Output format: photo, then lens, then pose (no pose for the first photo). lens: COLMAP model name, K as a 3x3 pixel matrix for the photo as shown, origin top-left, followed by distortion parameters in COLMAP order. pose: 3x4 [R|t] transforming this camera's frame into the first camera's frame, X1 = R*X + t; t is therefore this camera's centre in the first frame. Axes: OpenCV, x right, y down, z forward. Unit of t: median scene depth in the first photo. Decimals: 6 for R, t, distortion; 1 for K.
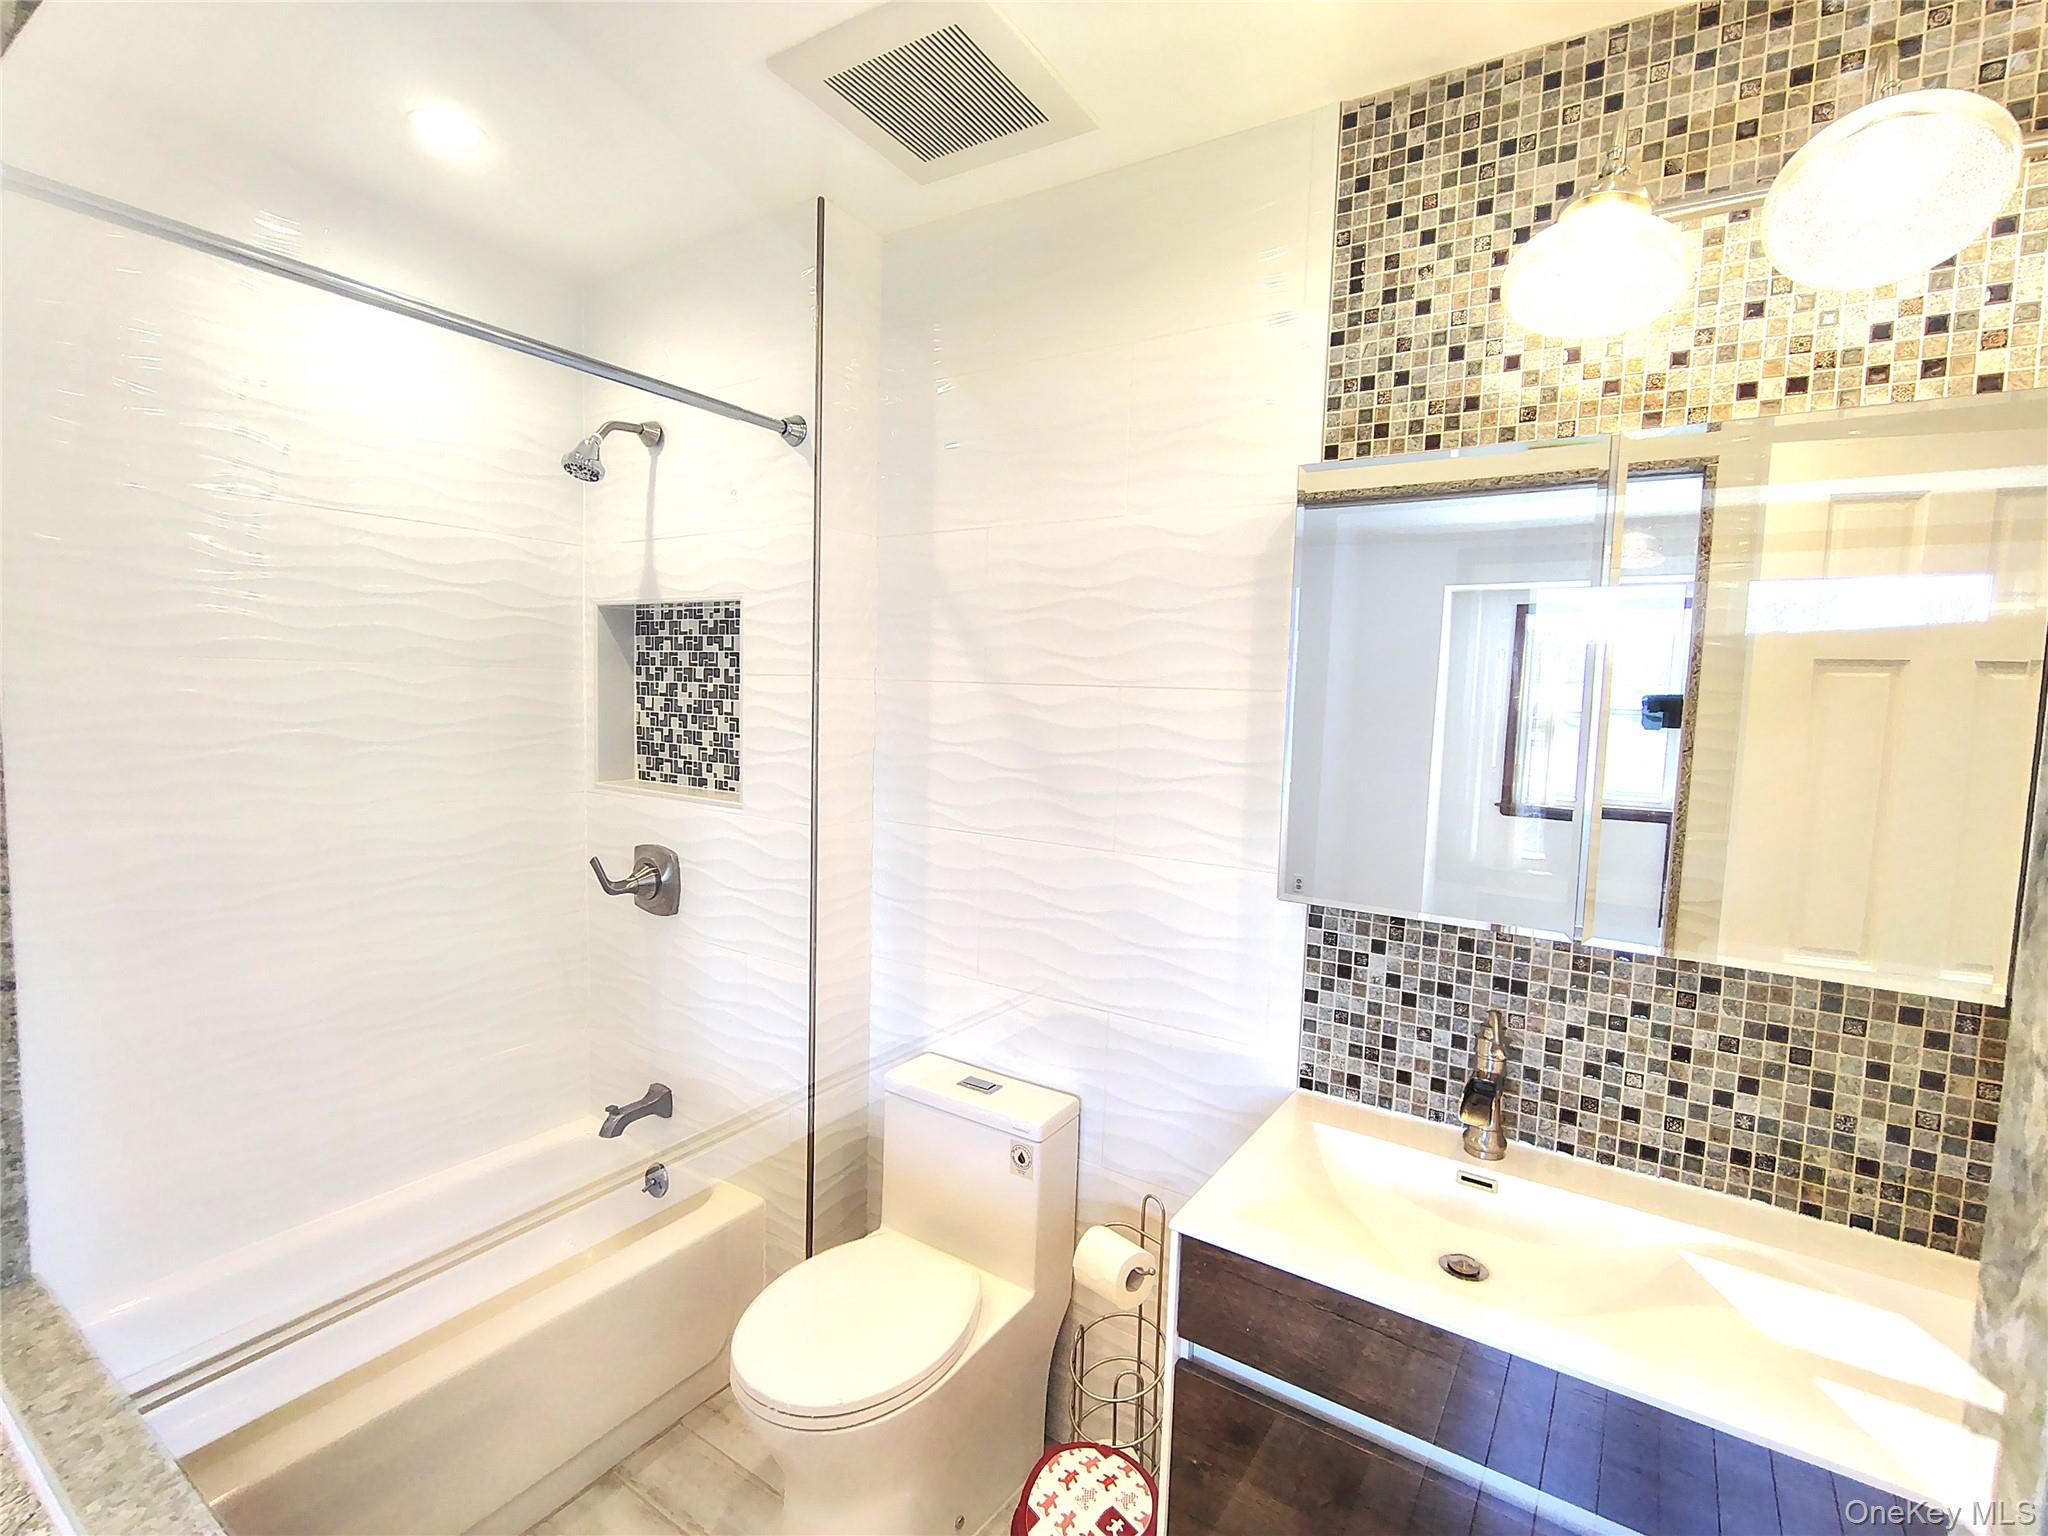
lens RADIAL K [[951.2, 0, 1020.7], [0, 951.2, 771.2], [0, 0, 1]] dist [0.000098, 0.000093]
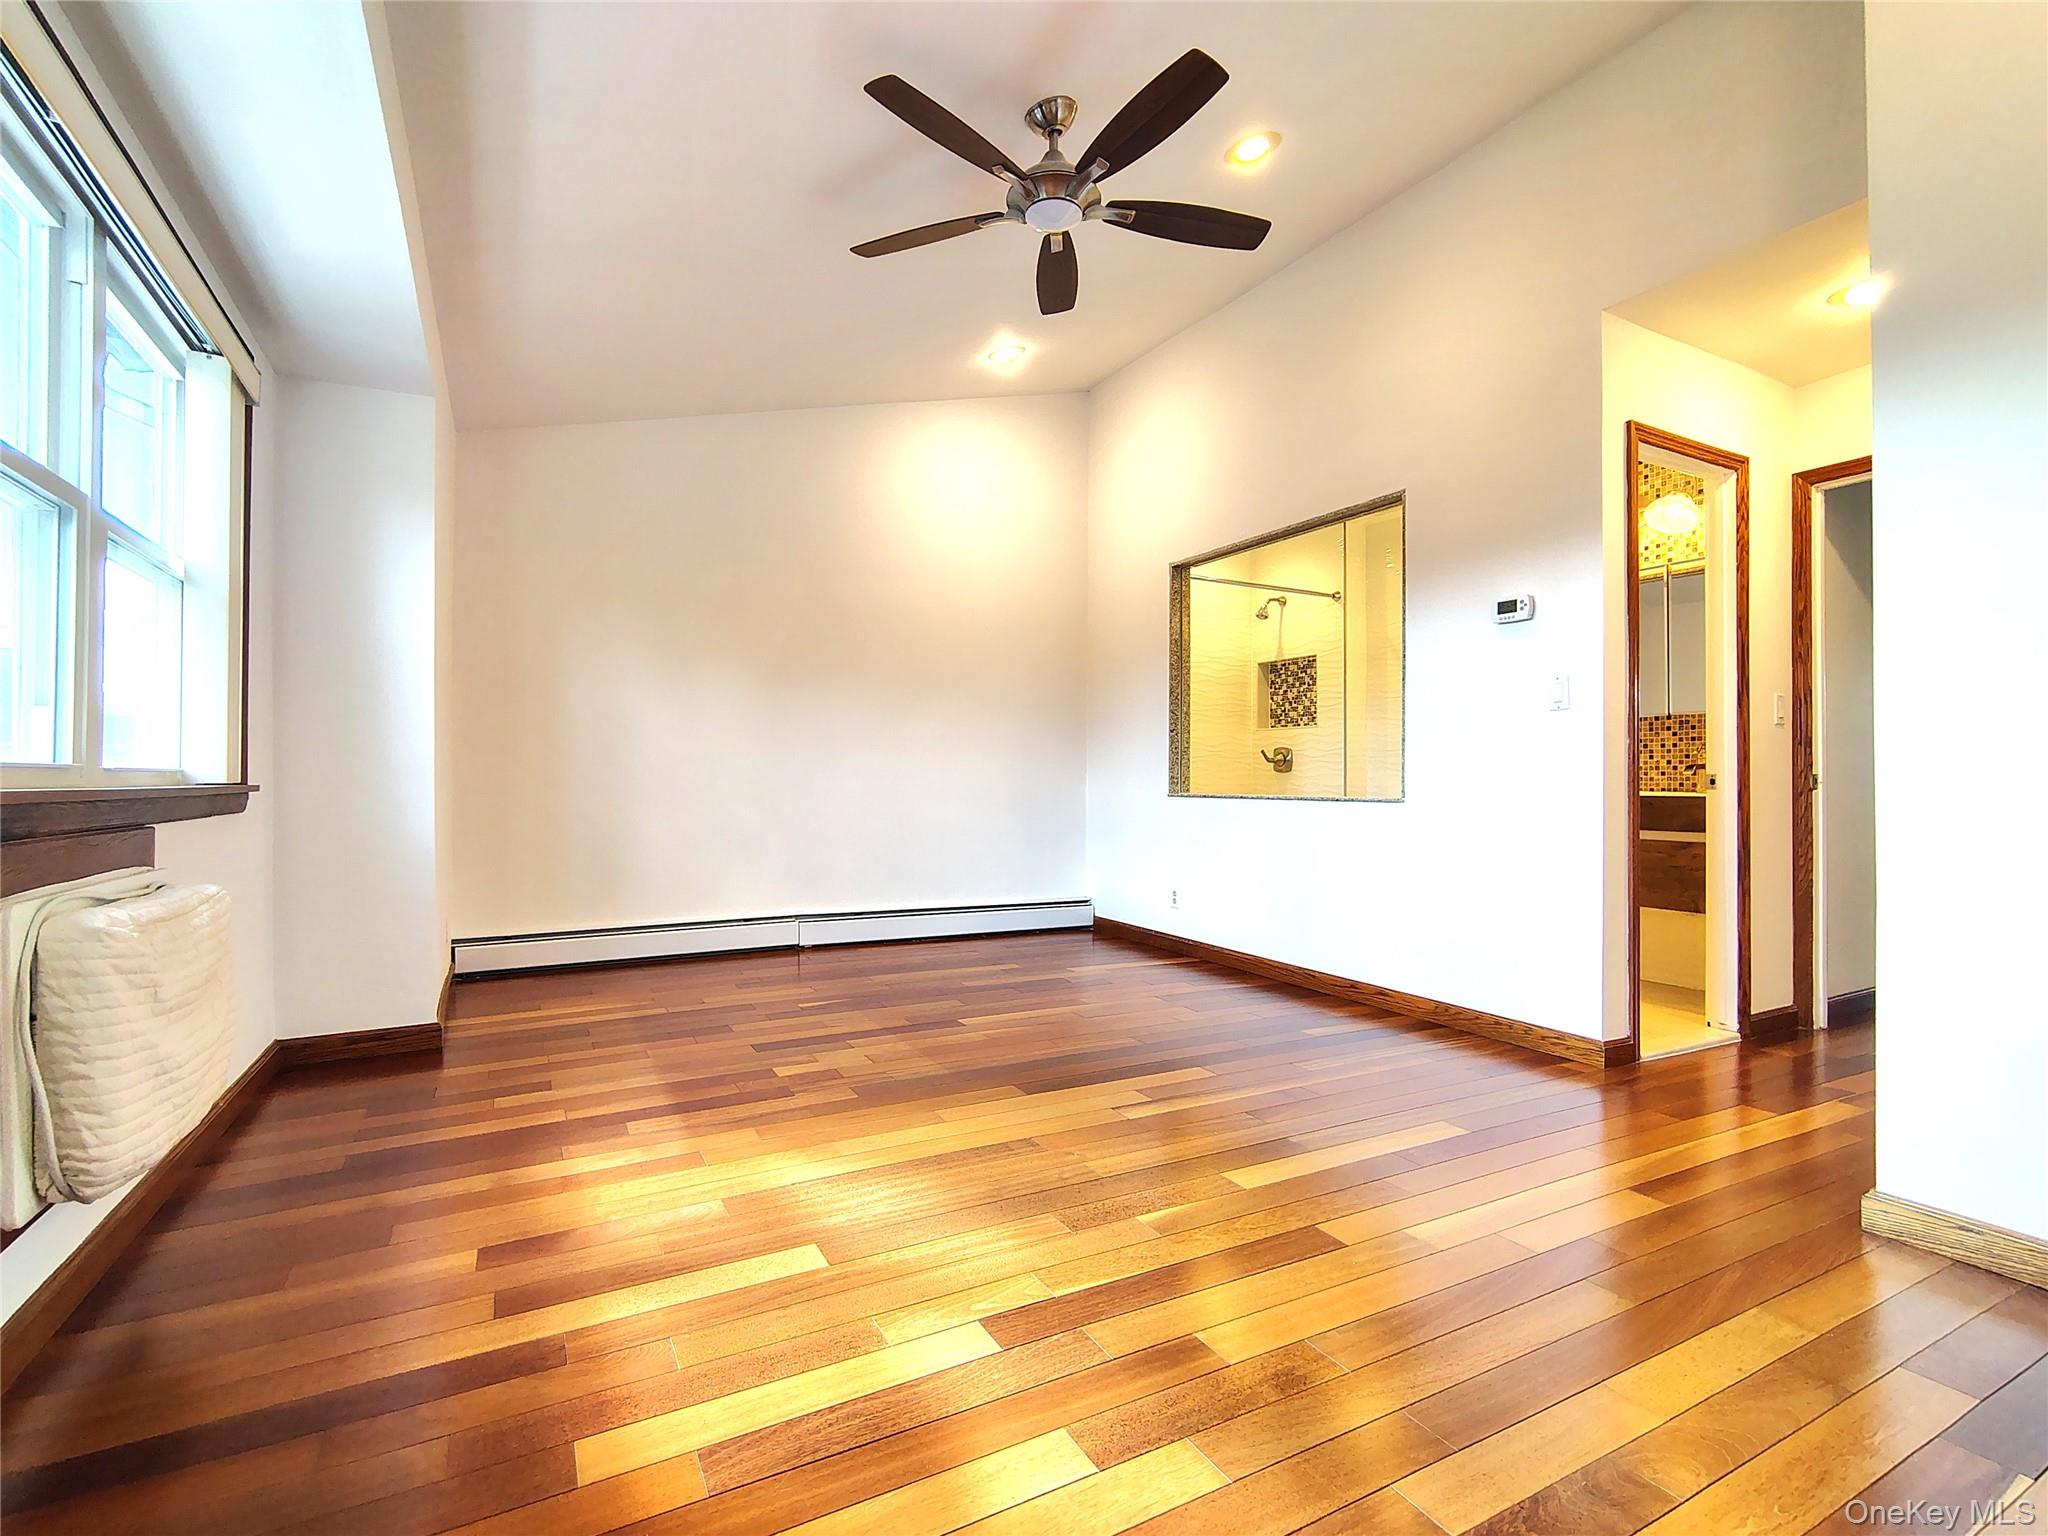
lens RADIAL K [[951.2, 0, 1018.4], [0, 951.2, 769.4], [0, 0, 1]] dist [0.000098, 0.000093]
pose [[0.878259, -0.031919, -0.477119, 0.249116], [-0.016469, 0.995159, -0.096889, 0.416782], [0.477901, 0.092952, 0.873482, -1.732401]]
